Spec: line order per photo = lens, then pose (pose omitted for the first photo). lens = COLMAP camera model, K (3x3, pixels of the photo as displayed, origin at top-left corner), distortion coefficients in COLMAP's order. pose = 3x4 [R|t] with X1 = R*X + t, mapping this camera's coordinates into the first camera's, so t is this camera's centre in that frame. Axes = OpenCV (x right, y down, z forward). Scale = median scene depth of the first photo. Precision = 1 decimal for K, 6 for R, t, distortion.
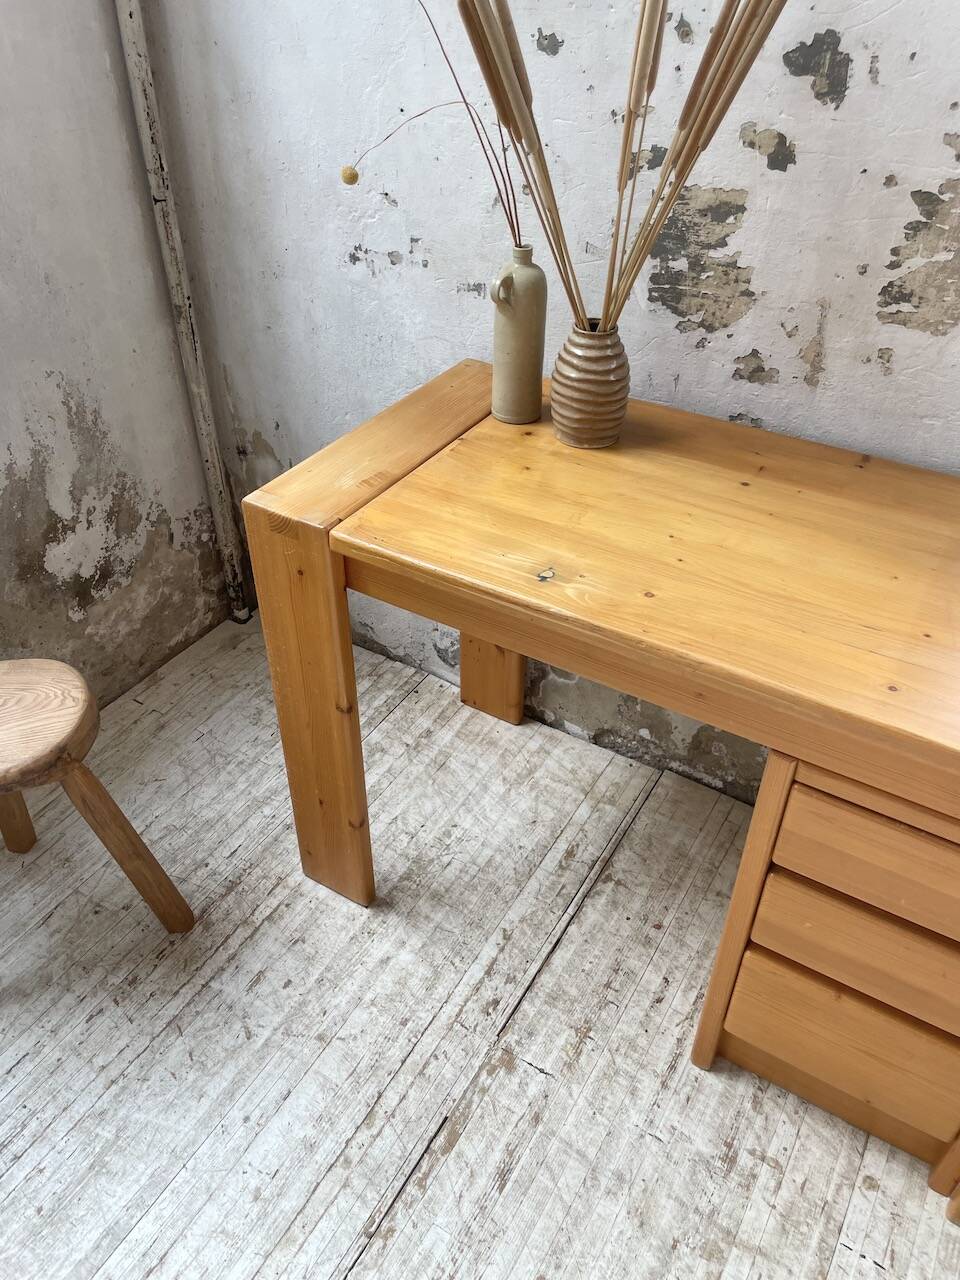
lens RADIAL K [[973.5, 0, 482.6], [0, 973.5, 634.9], [0, 0, 1]] dist [0.083100, -0.118070]
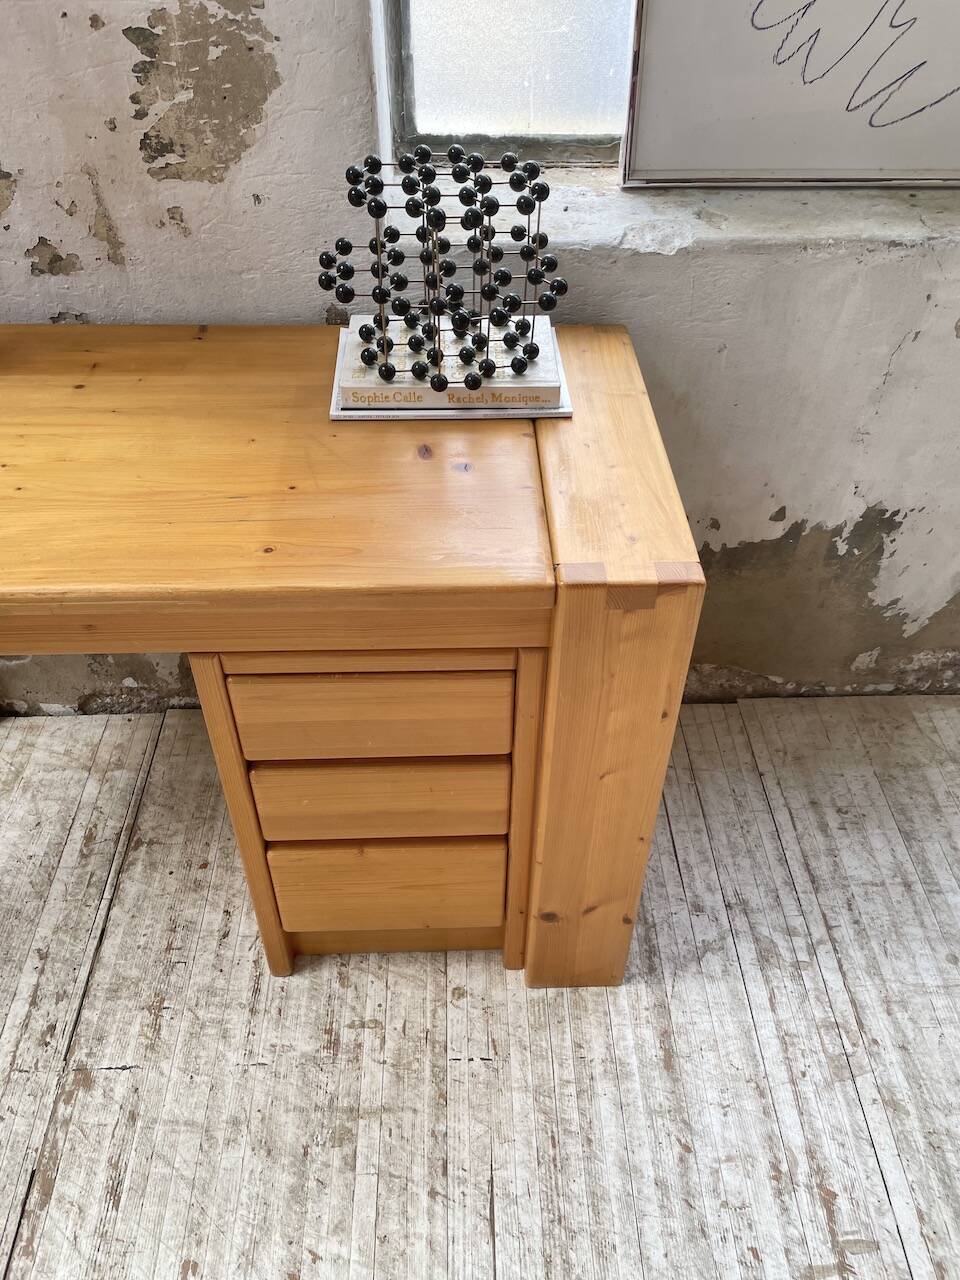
lens RADIAL K [[974.7, 0, 489.3], [0, 974.7, 643.2], [0, 0, 1]] dist [0.083076, -0.119604]
pose [[0.837931, -0.366946, 0.404008, 0.115109], [0.329533, 0.930240, 0.161439, 0.036653], [-0.435063, -0.002141, 0.900397, 0.022365]]
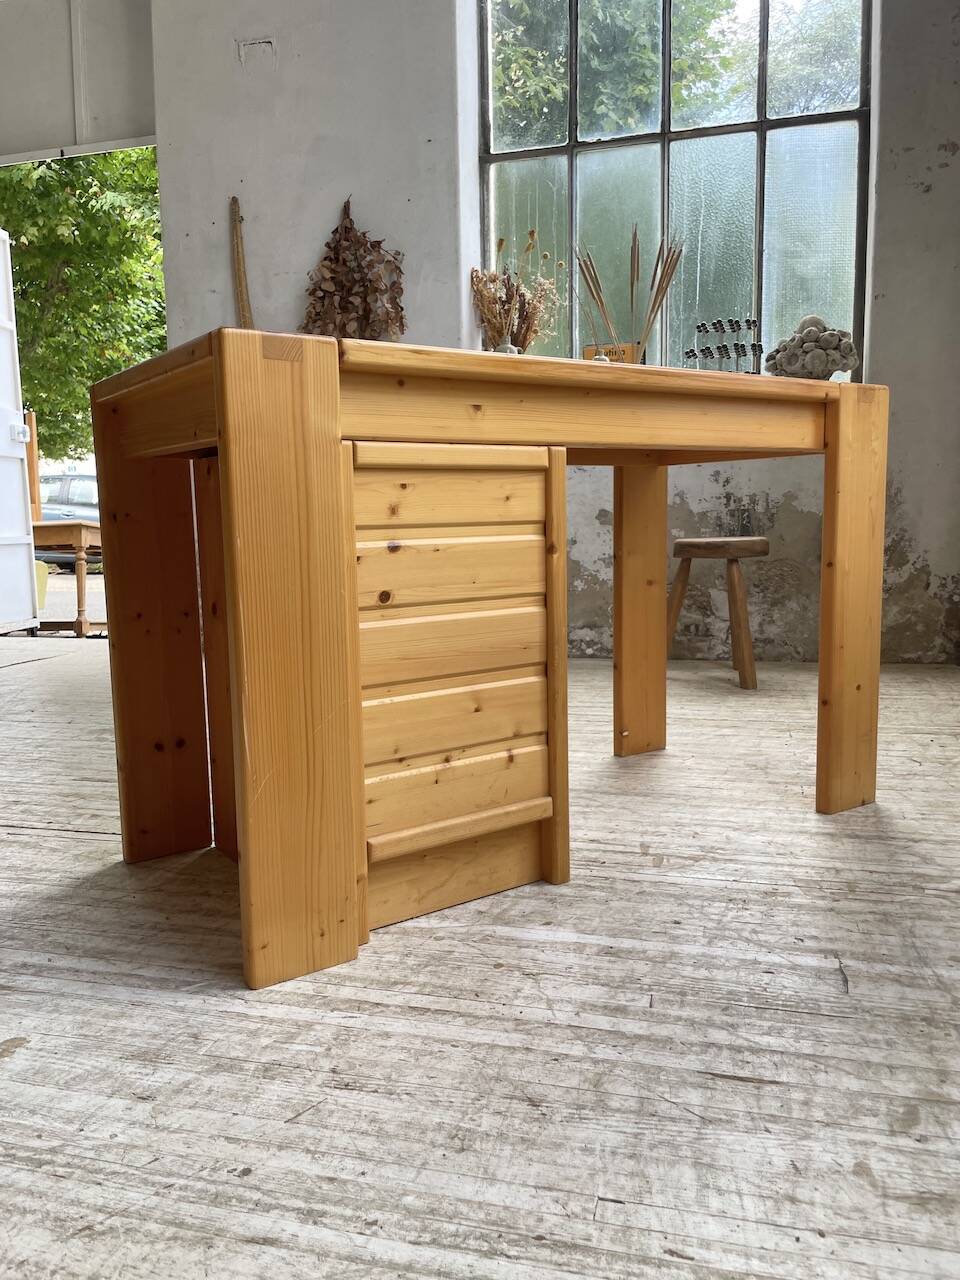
lens RADIAL K [[974.7, 0, 467.3], [0, 974.7, 638.7], [0, 0, 1]] dist [0.083076, -0.119604]
pose [[0.275068, 0.108635, -0.955268, 1.416736], [-0.567997, 0.820023, -0.070299, 0.710243], [0.775704, 0.561926, 0.287266, 0.020788]]
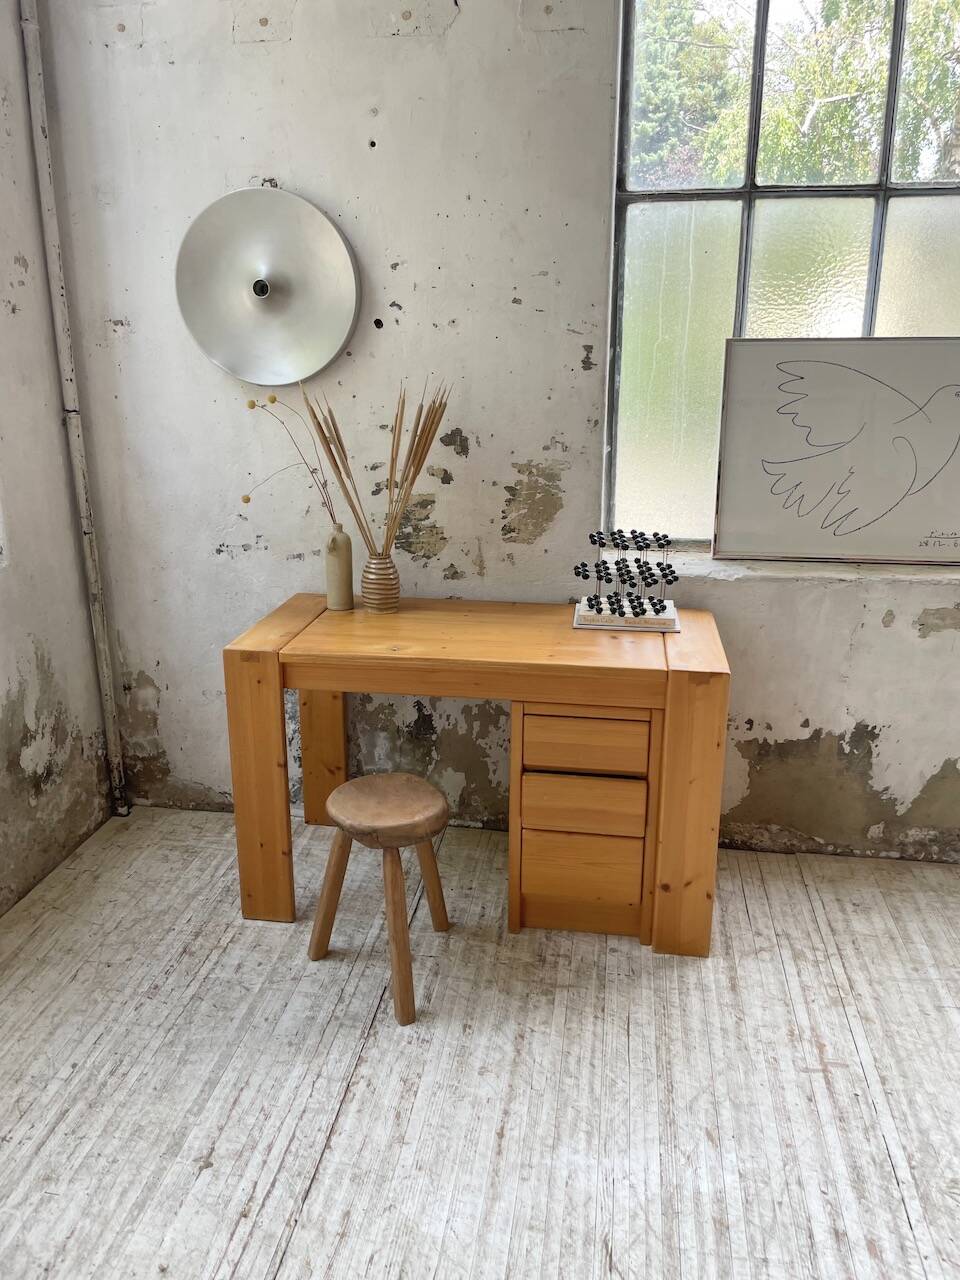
lens RADIAL K [[974.7, 0, 489.4], [0, 974.7, 624.1], [0, 0, 1]] dist [0.083076, -0.119604]
pose [[0.919601, -0.113435, 0.376121, -0.409081], [0.242620, 0.916993, -0.316638, 0.464975], [-0.308983, 0.382435, 0.870789, -0.712063]]
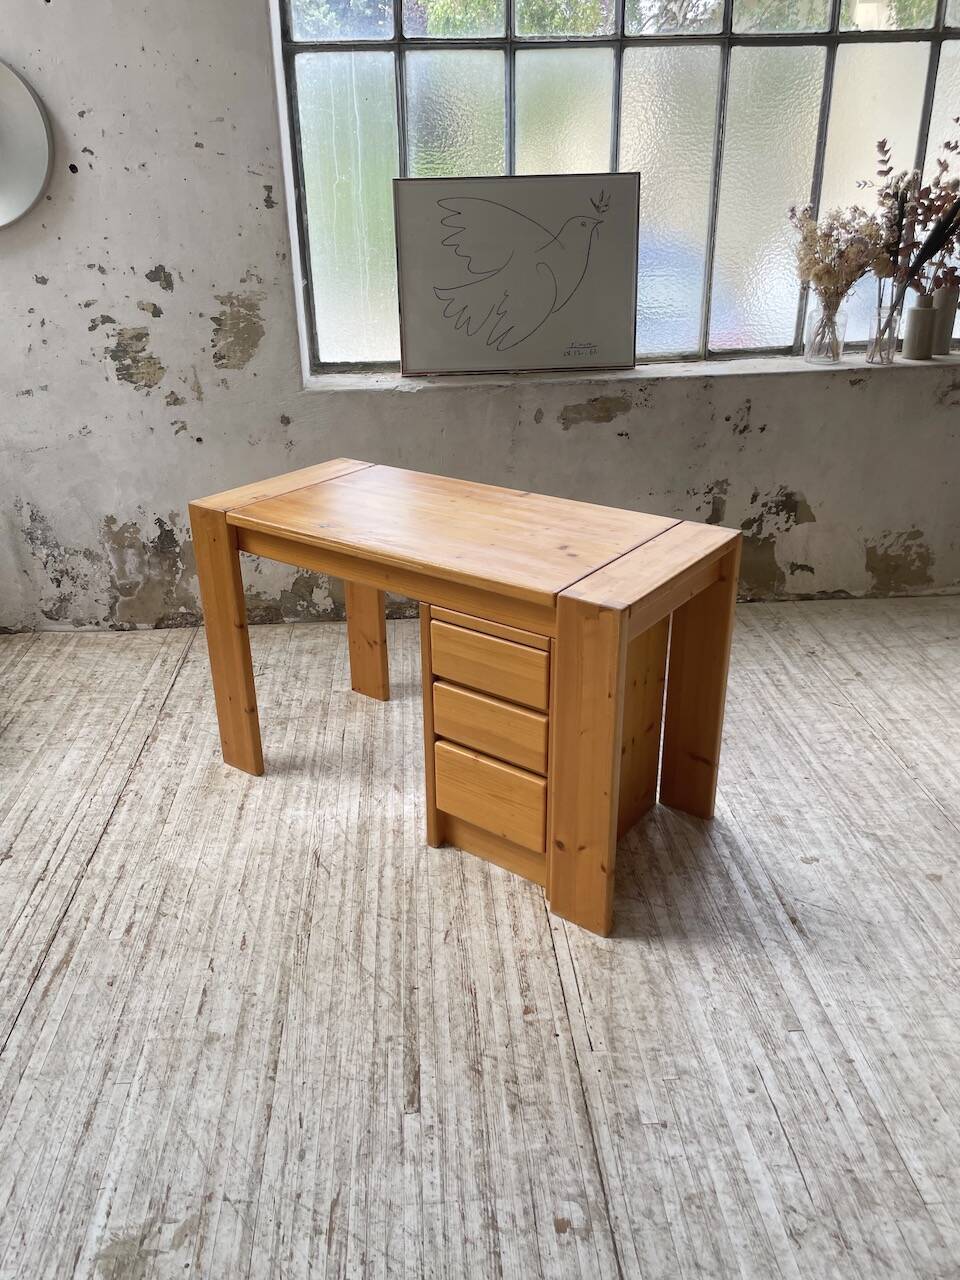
lens RADIAL K [[973.5, 0, 469.3], [0, 973.5, 631.1], [0, 0, 1]] dist [0.083100, -0.118070]
pose [[0.819773, -0.252559, 0.513990, -0.461129], [0.367353, 0.920432, -0.133628, 0.761160], [-0.439344, 0.298361, 0.847324, -1.054845]]
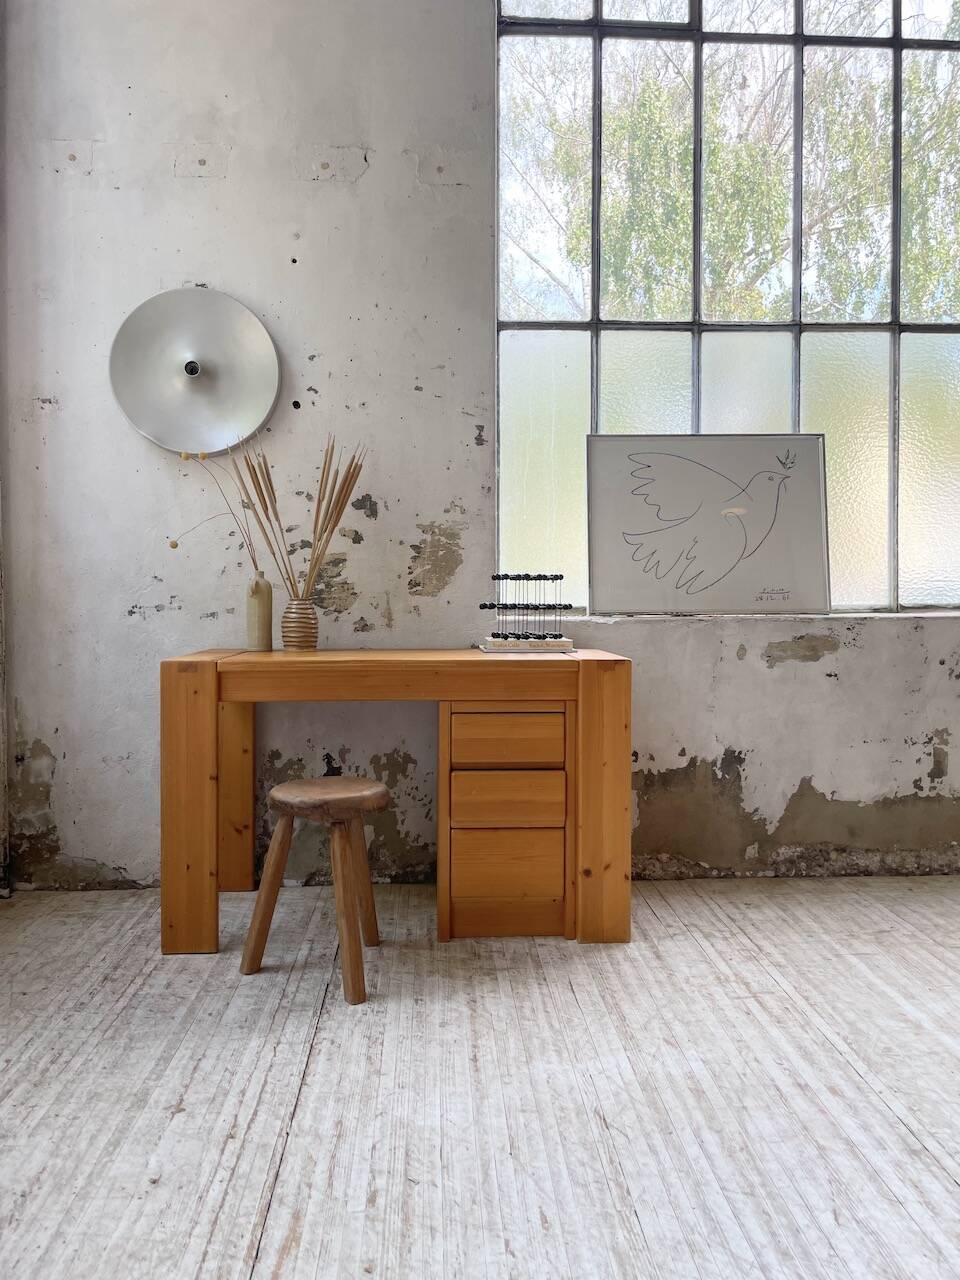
lens RADIAL K [[973.5, 0, 491.4], [0, 973.5, 623.8], [0, 0, 1]] dist [0.083100, -0.118070]
pose [[0.822693, -0.020691, 0.568110, -0.699319], [0.351639, 0.803743, -0.479945, 0.841245], [-0.446684, 0.594617, 0.668509, -0.569657]]
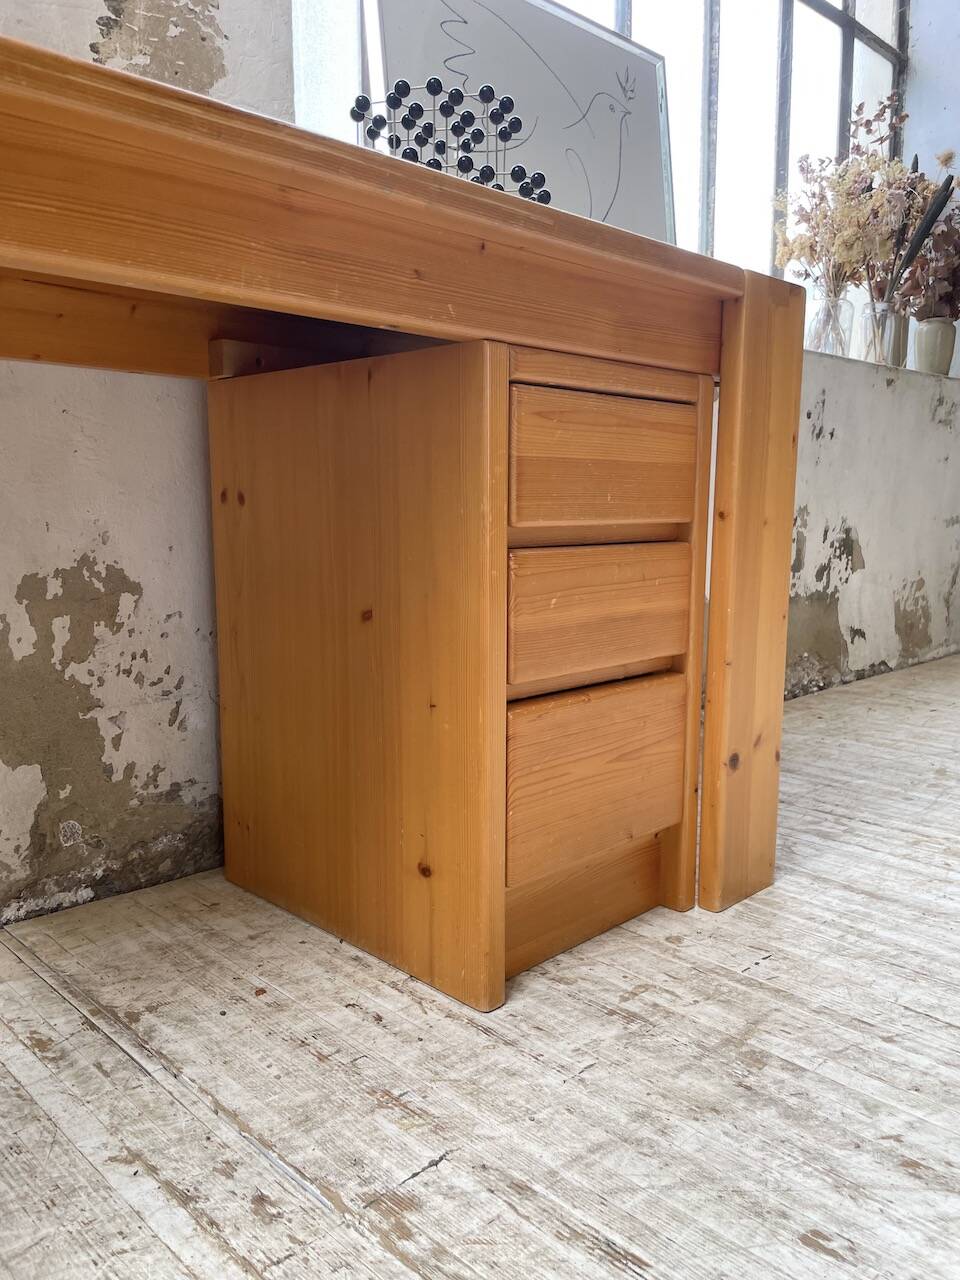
lens RADIAL K [[974.7, 0, 491.9], [0, 974.7, 649.9], [0, 0, 1]] dist [0.083076, -0.119604]
pose [[0.240708, -0.153913, 0.958316, -0.377611], [0.592779, 0.805127, -0.019584, 0.246557], [-0.768552, 0.572784, 0.285037, 0.655263]]
